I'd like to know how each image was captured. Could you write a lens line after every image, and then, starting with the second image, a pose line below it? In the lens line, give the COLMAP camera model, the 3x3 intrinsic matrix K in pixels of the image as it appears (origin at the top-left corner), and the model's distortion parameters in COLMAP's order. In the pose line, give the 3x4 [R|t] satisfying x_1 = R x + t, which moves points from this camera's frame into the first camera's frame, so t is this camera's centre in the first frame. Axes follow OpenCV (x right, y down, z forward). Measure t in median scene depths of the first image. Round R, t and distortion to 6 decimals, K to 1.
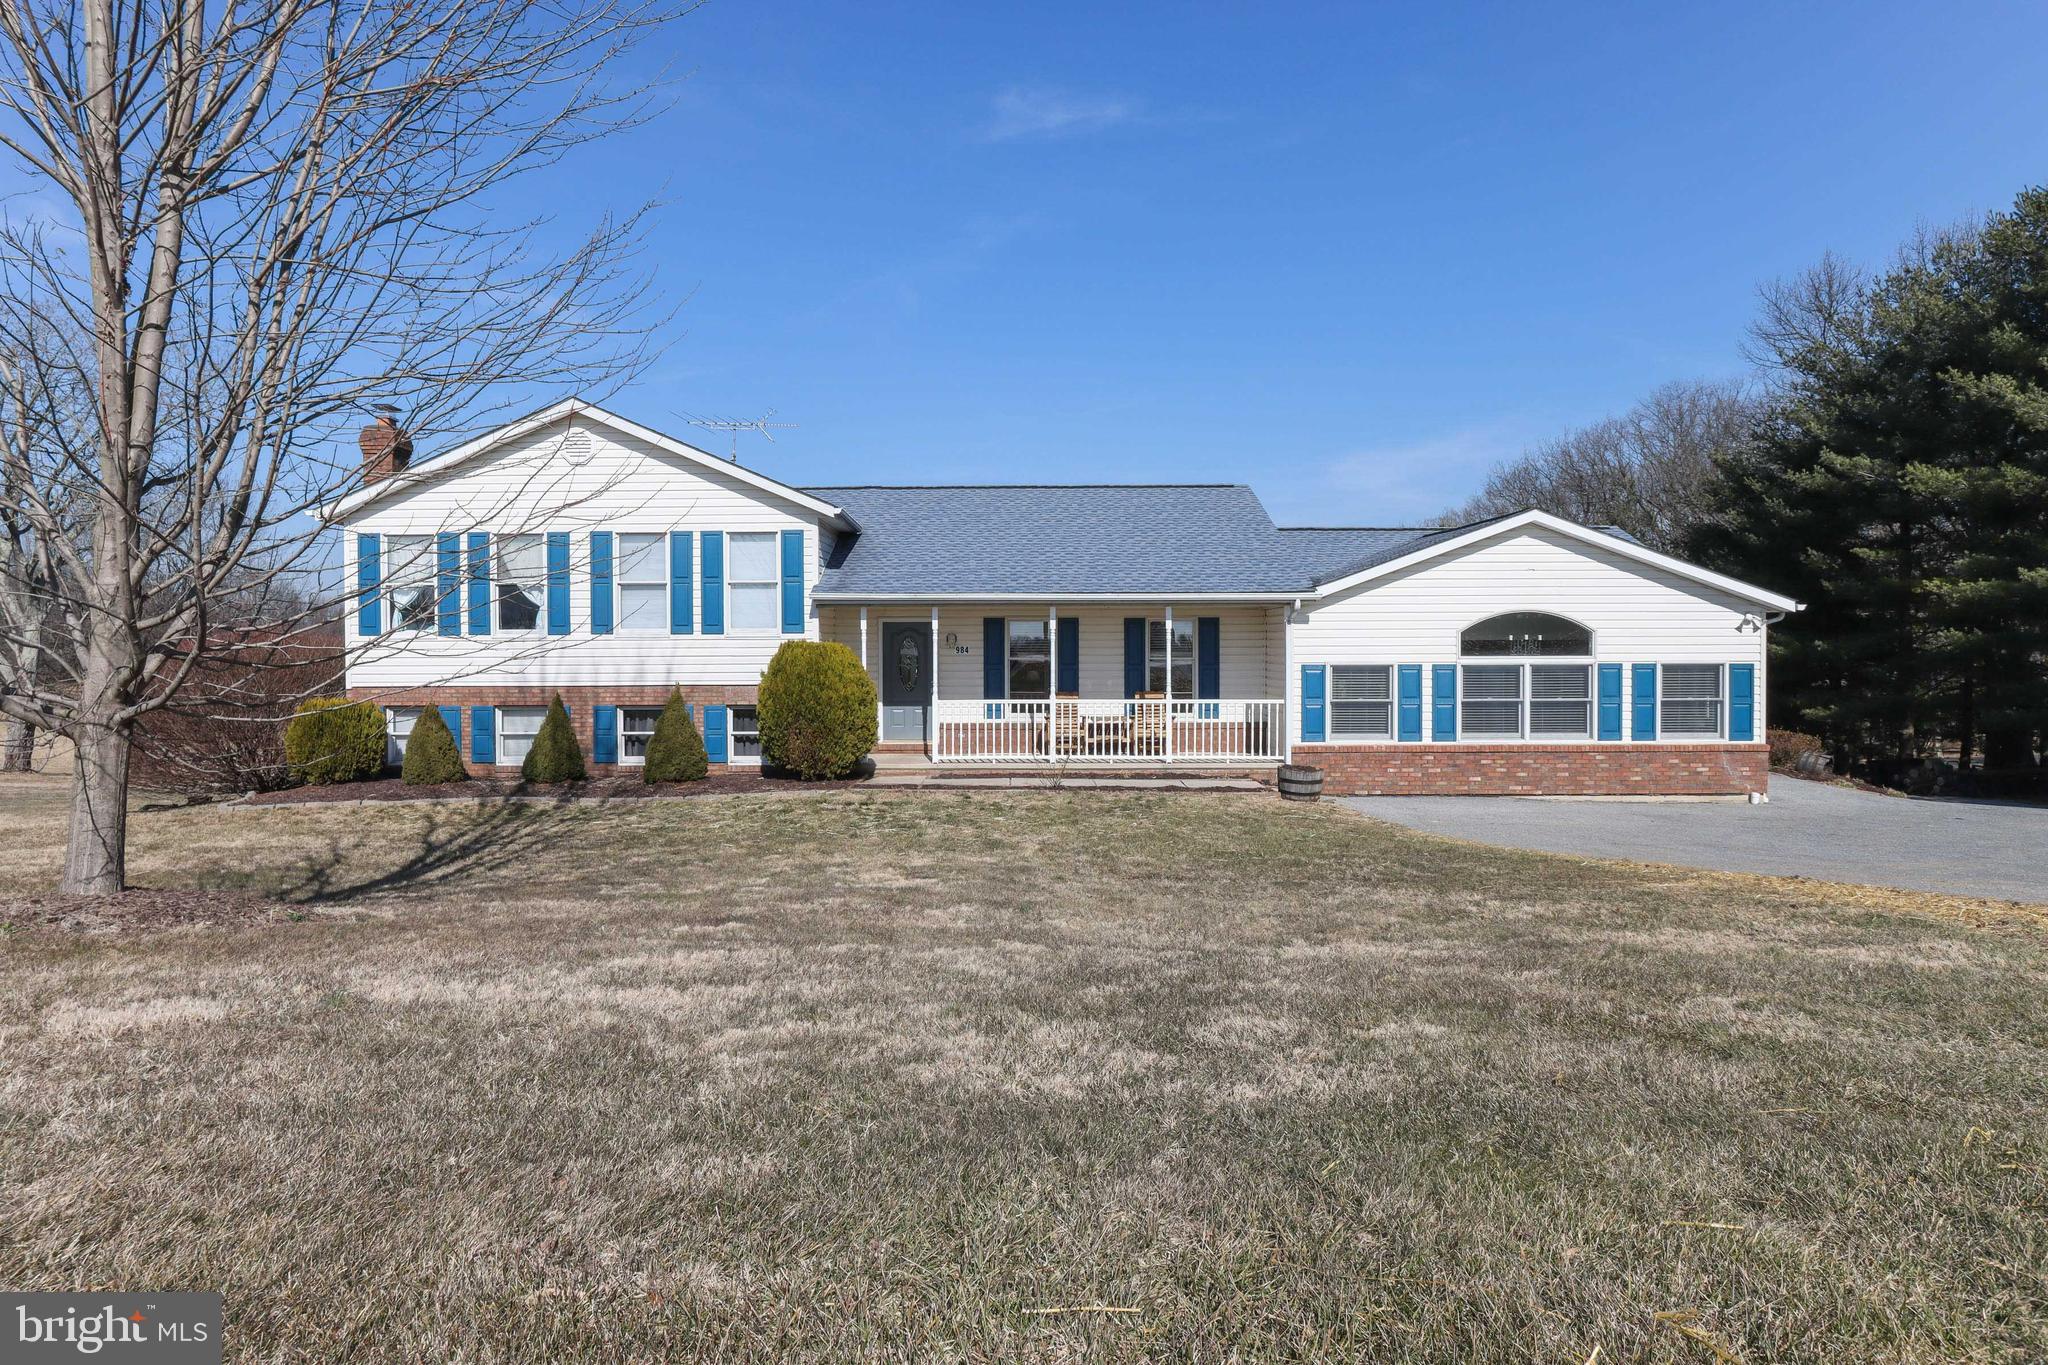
lens RADIAL K [[1343.6, 0, 1022.2], [0, 1343.6, 690.6], [0, 0, 1]] dist [-0.044163, 0.006315]
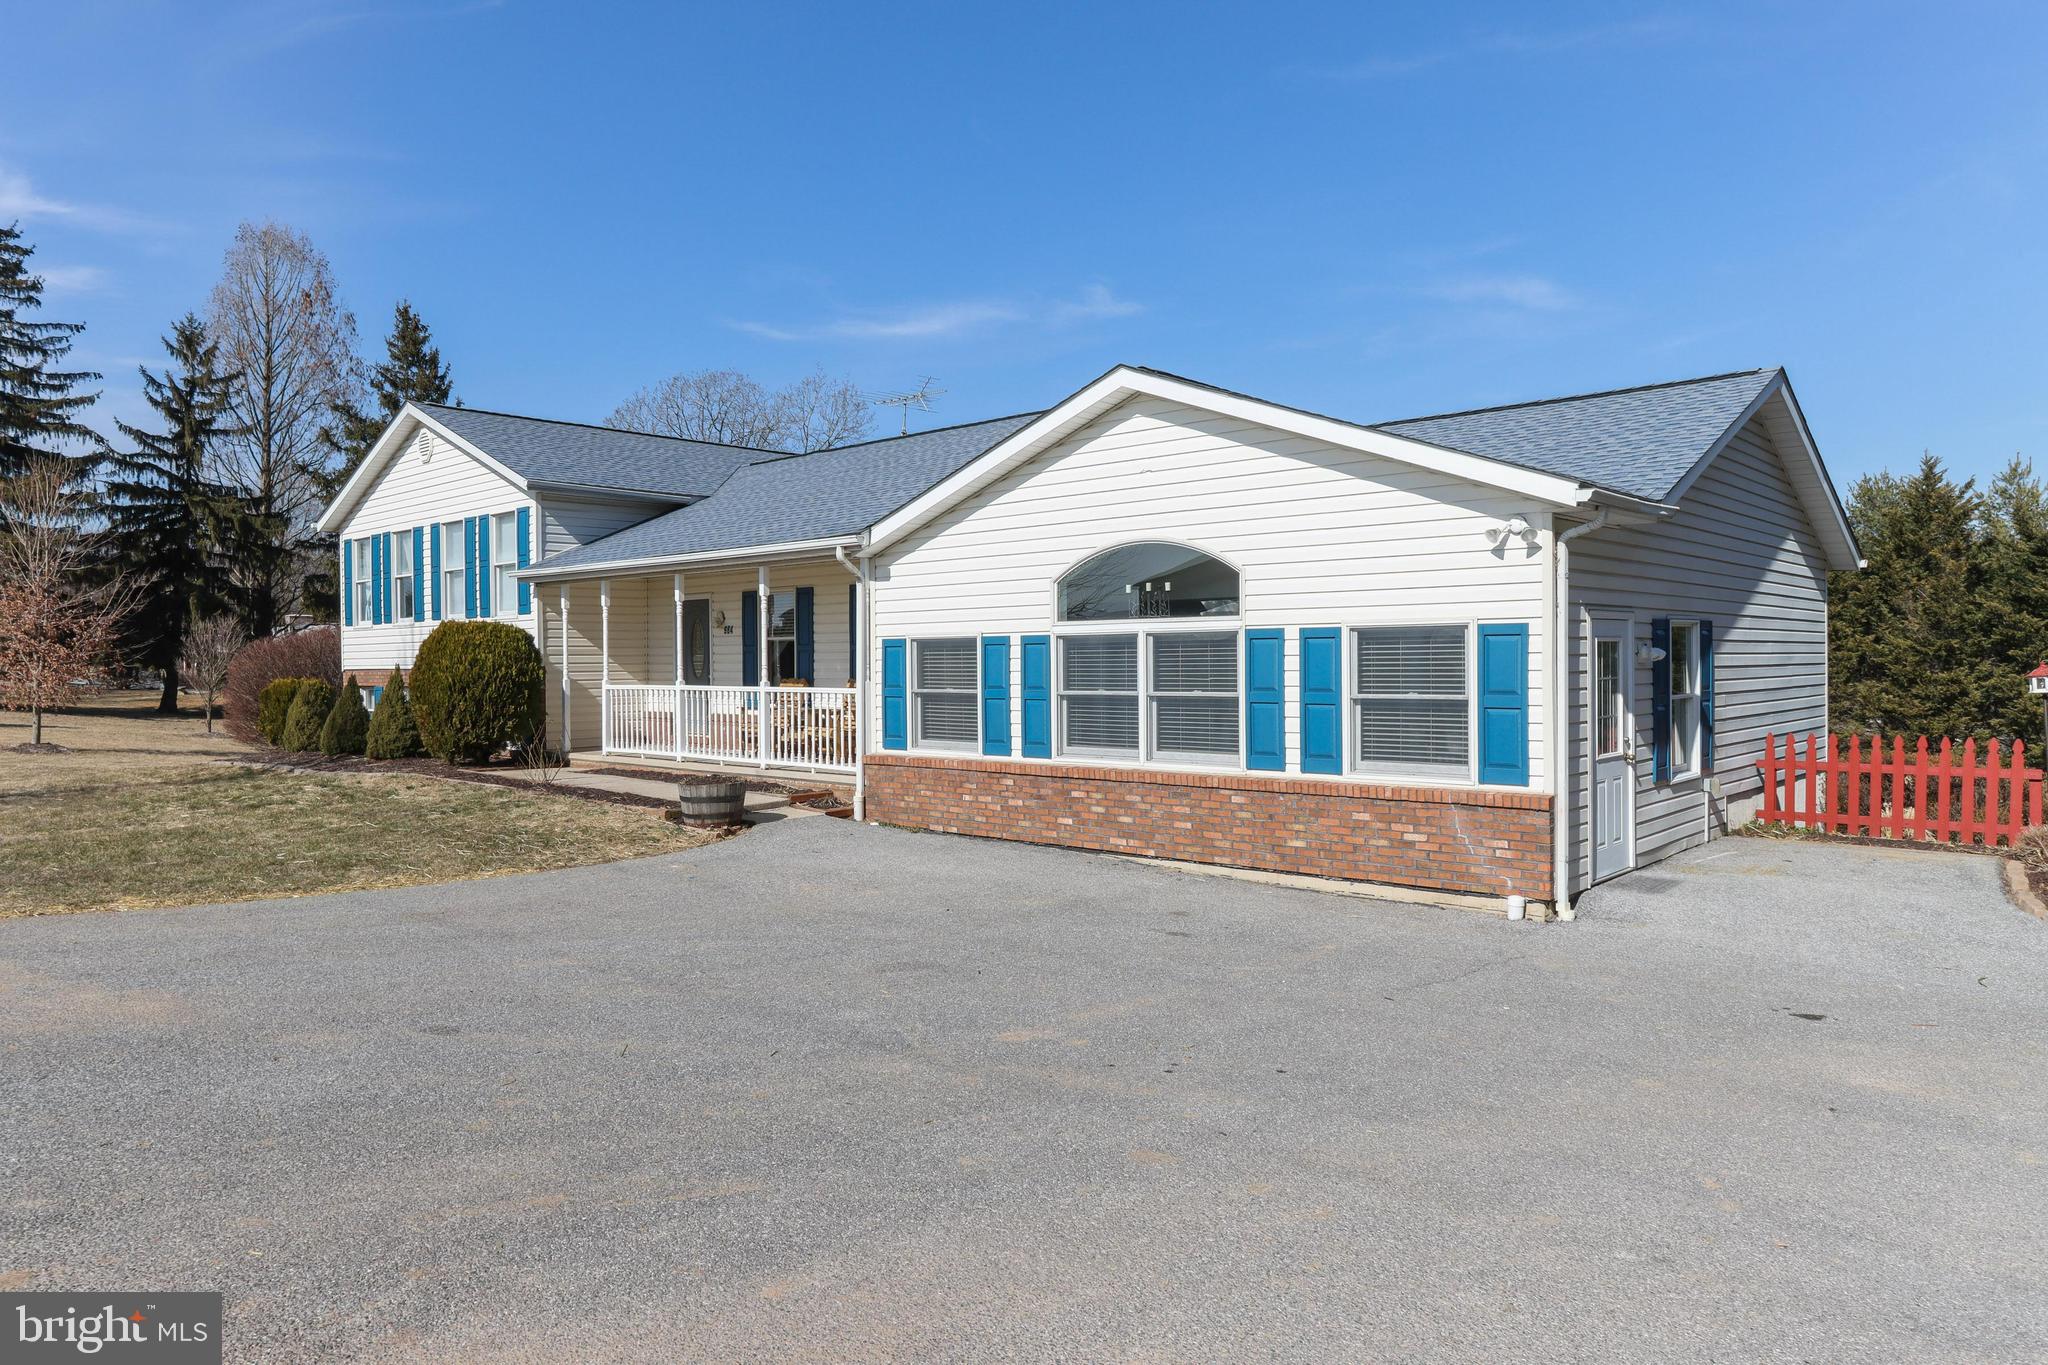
lens RADIAL K [[1343.6, 0, 1015.5], [0, 1343.6, 681.7], [0, 0, 1]] dist [-0.044163, 0.006315]
pose [[0.741661, 0.007677, -0.670731, 0.733457], [-0.016756, 0.999835, -0.007085, 0.006810], [0.670566, 0.016493, 0.741667, 0.524383]]
